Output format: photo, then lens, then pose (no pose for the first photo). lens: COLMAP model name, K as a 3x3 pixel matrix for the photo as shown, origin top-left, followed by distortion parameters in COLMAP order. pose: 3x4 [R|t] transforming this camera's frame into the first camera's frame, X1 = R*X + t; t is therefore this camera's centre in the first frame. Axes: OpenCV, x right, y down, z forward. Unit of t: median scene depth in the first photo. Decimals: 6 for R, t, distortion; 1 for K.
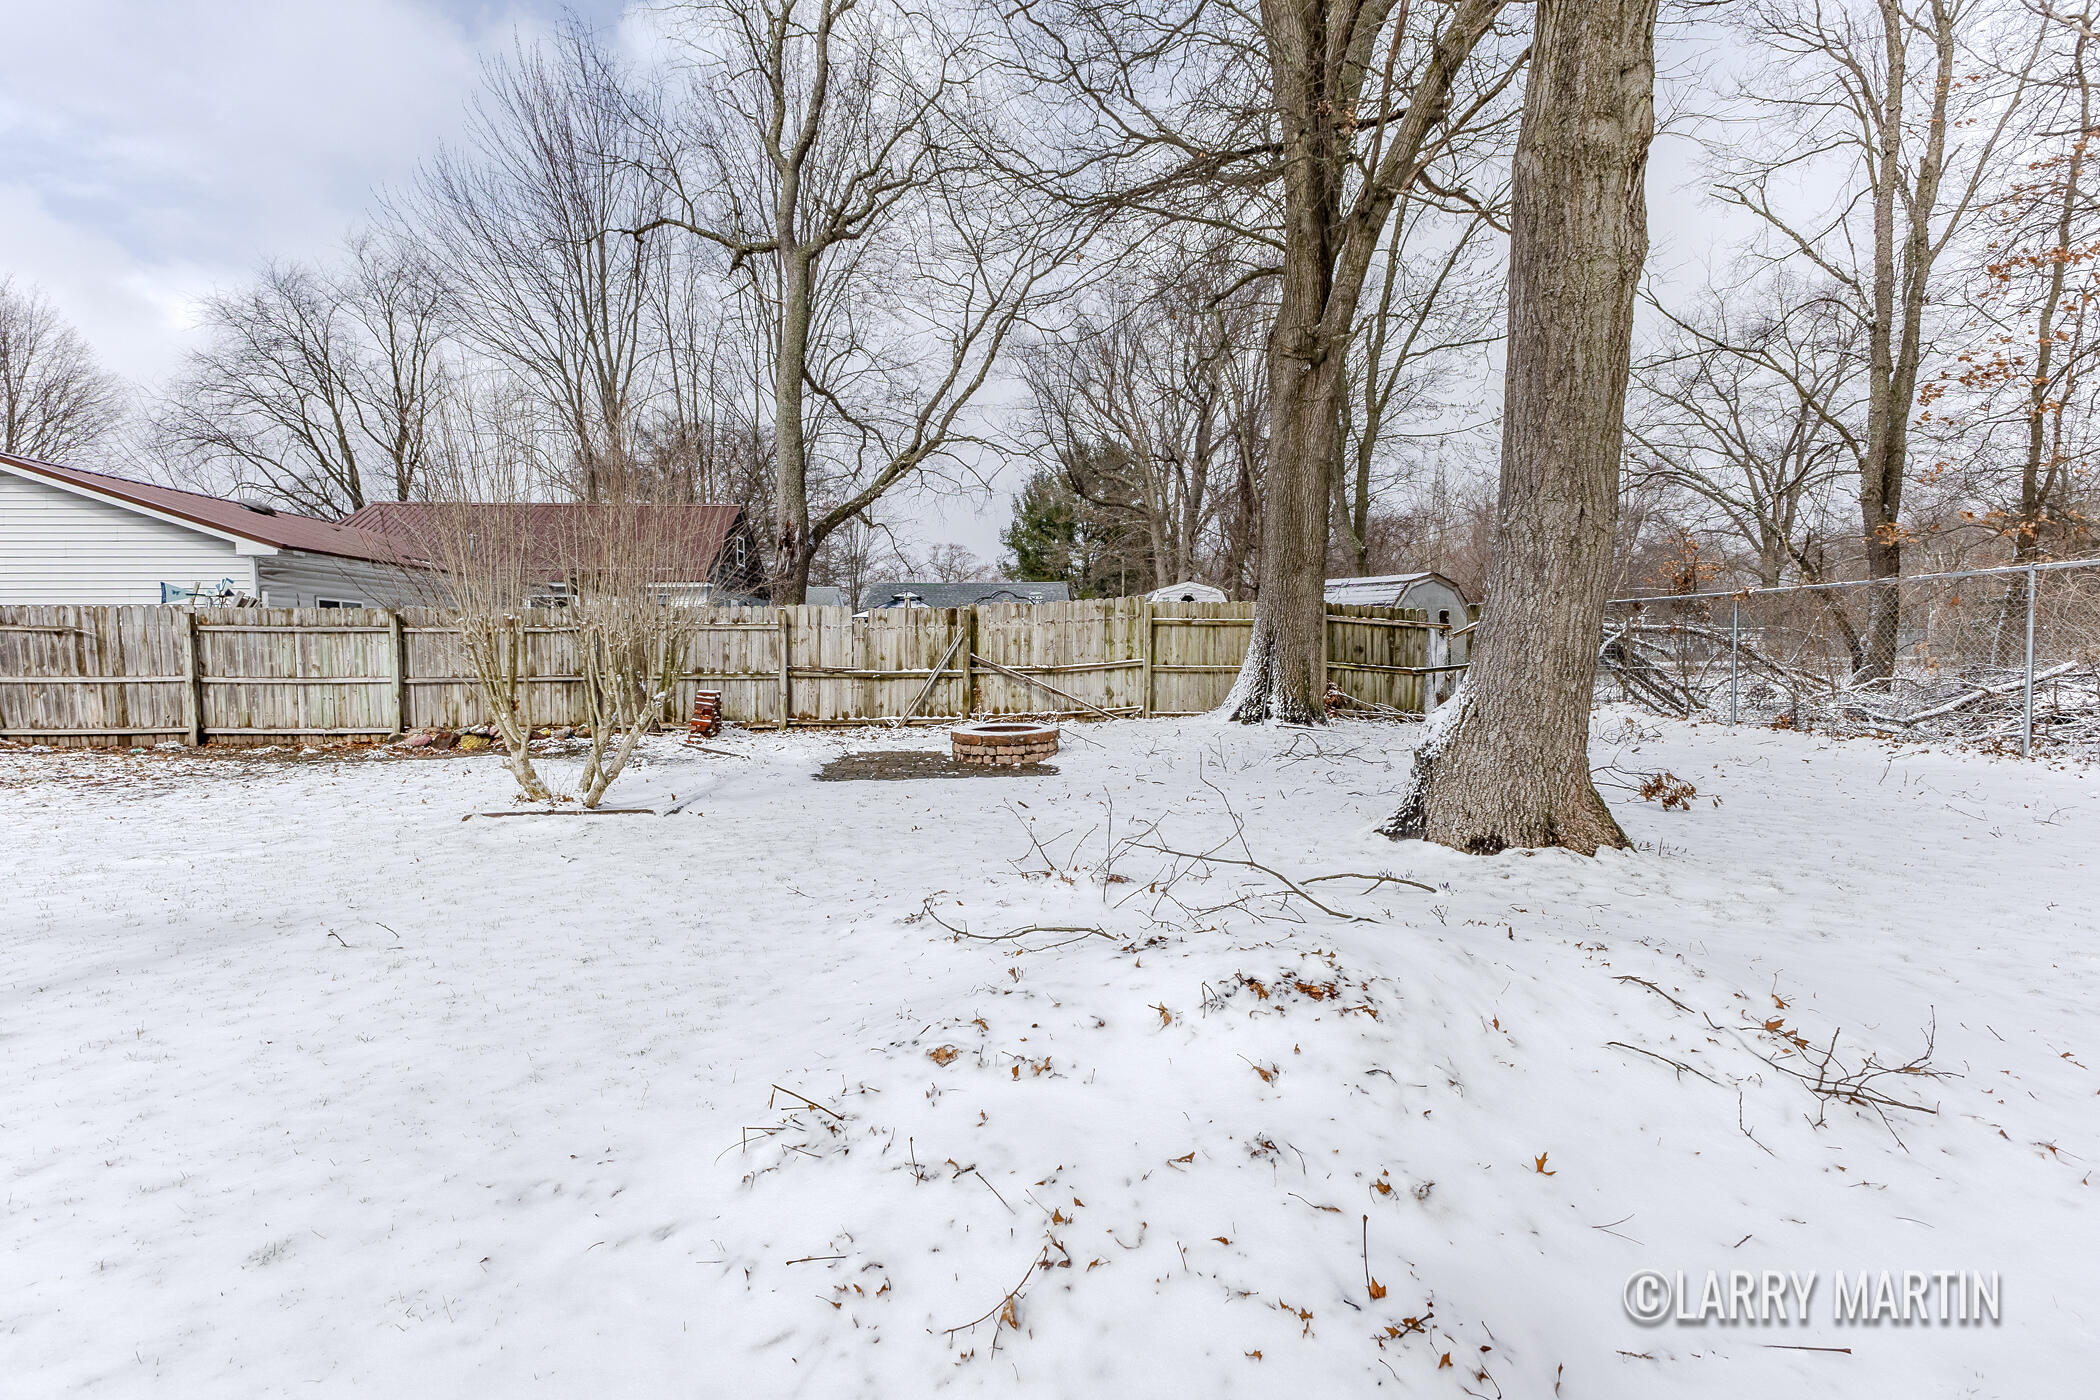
lens RADIAL K [[927.7, 0, 1048.0], [0, 927.7, 693.0], [0, 0, 1]] dist [0.019943, -0.001627]
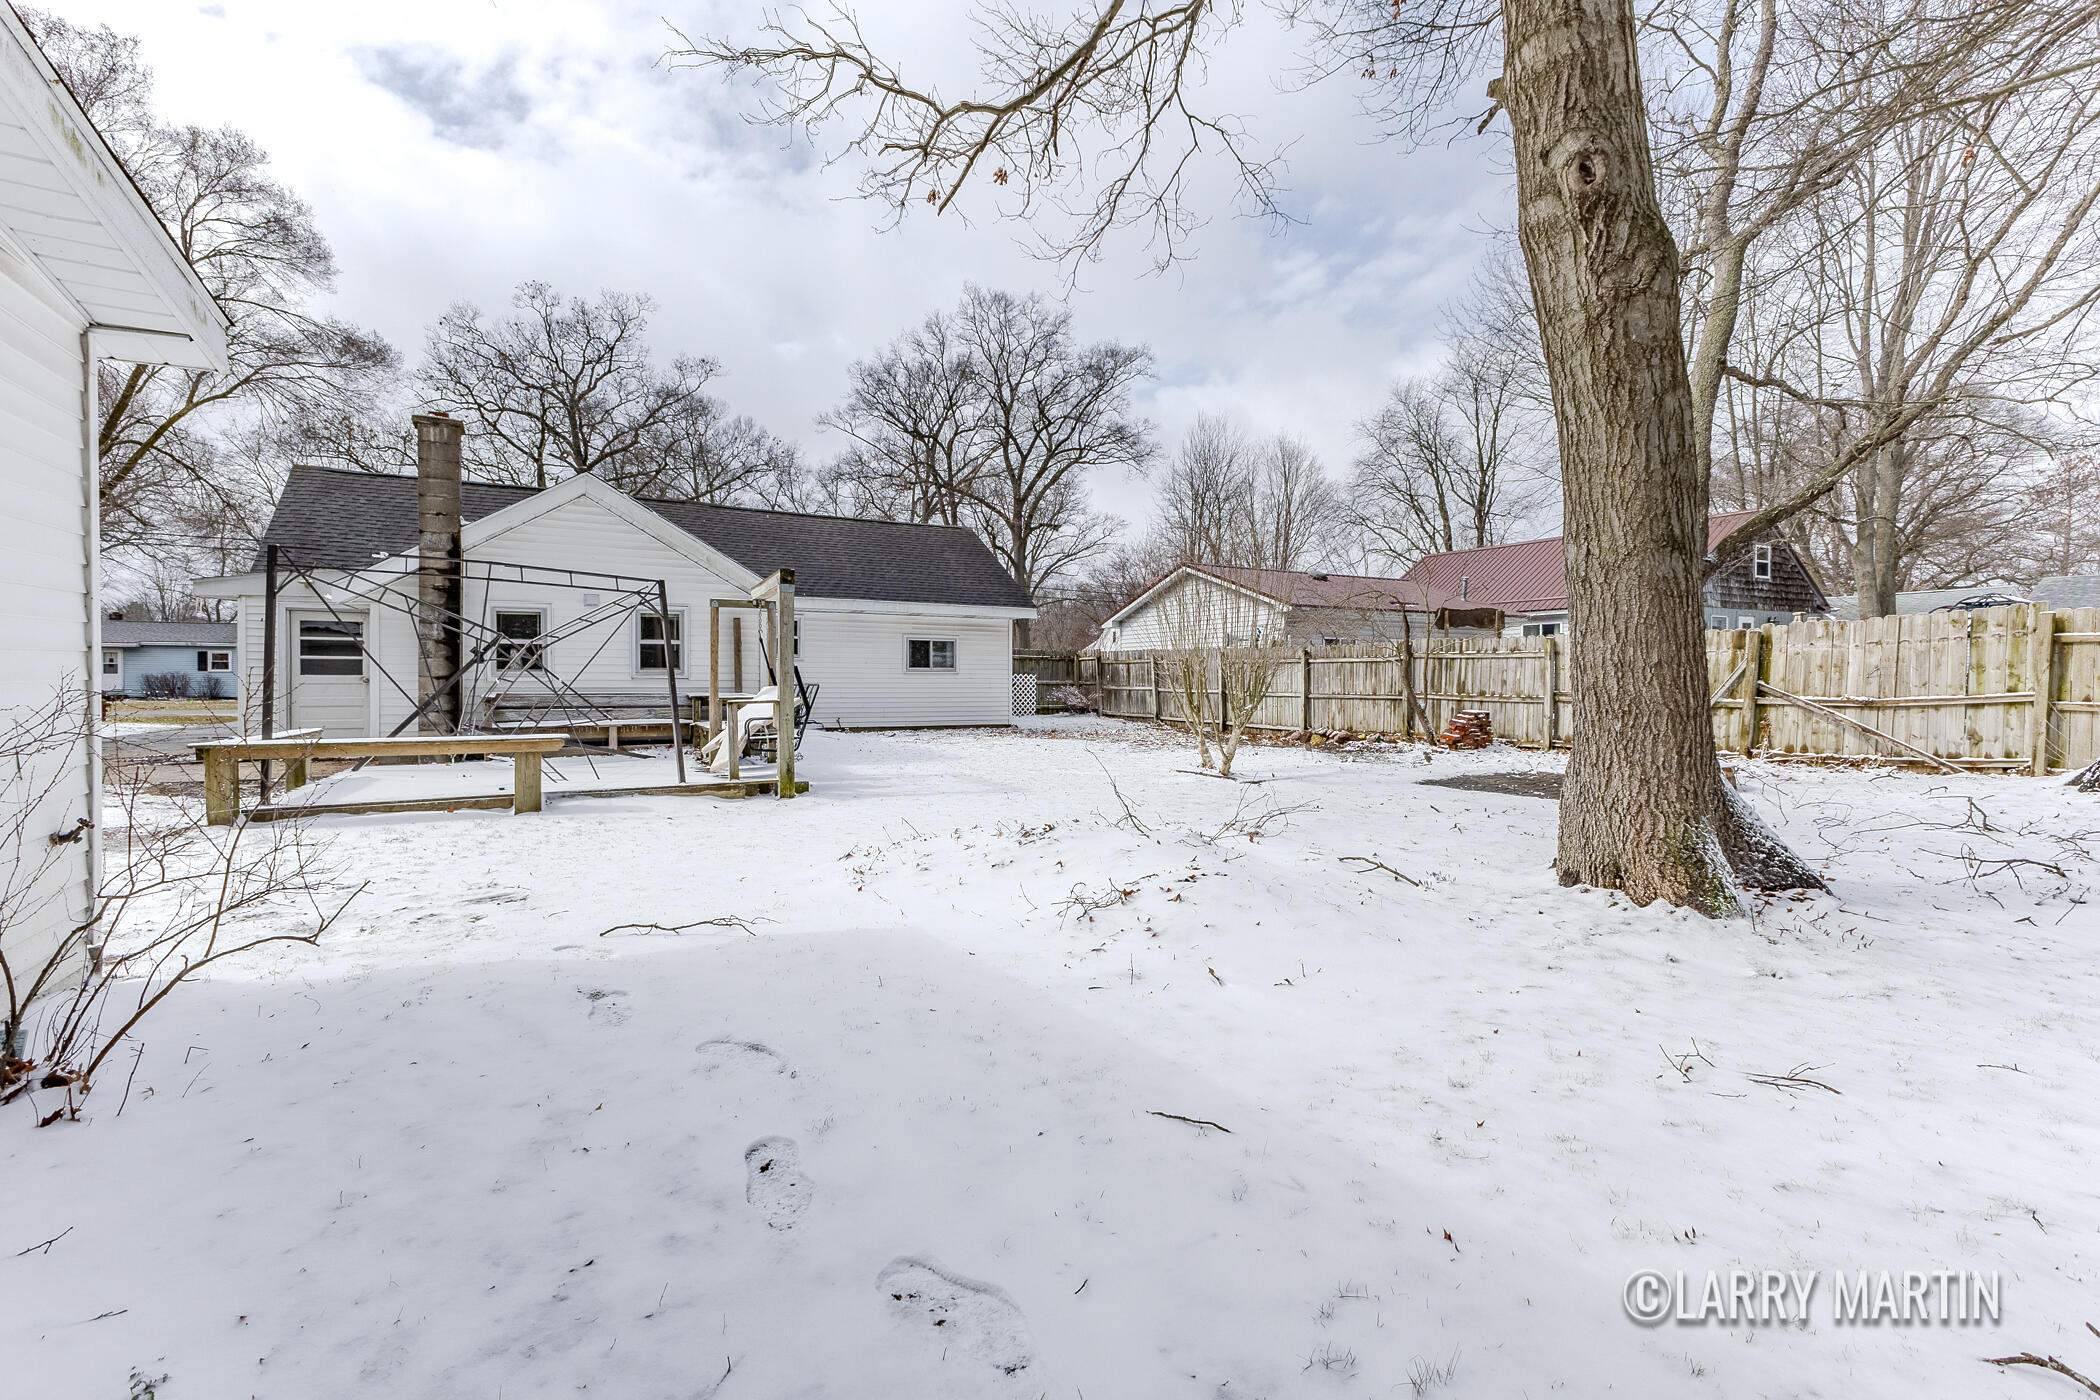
lens RADIAL K [[927.7, 0, 1029.9], [0, 927.7, 694.3], [0, 0, 1]] dist [0.019943, -0.001627]
pose [[0.404637, 0.024397, -0.914152, 0.447601], [-0.042639, 0.999060, 0.007790, -0.007840], [0.913483, 0.035827, 0.405297, 0.014993]]
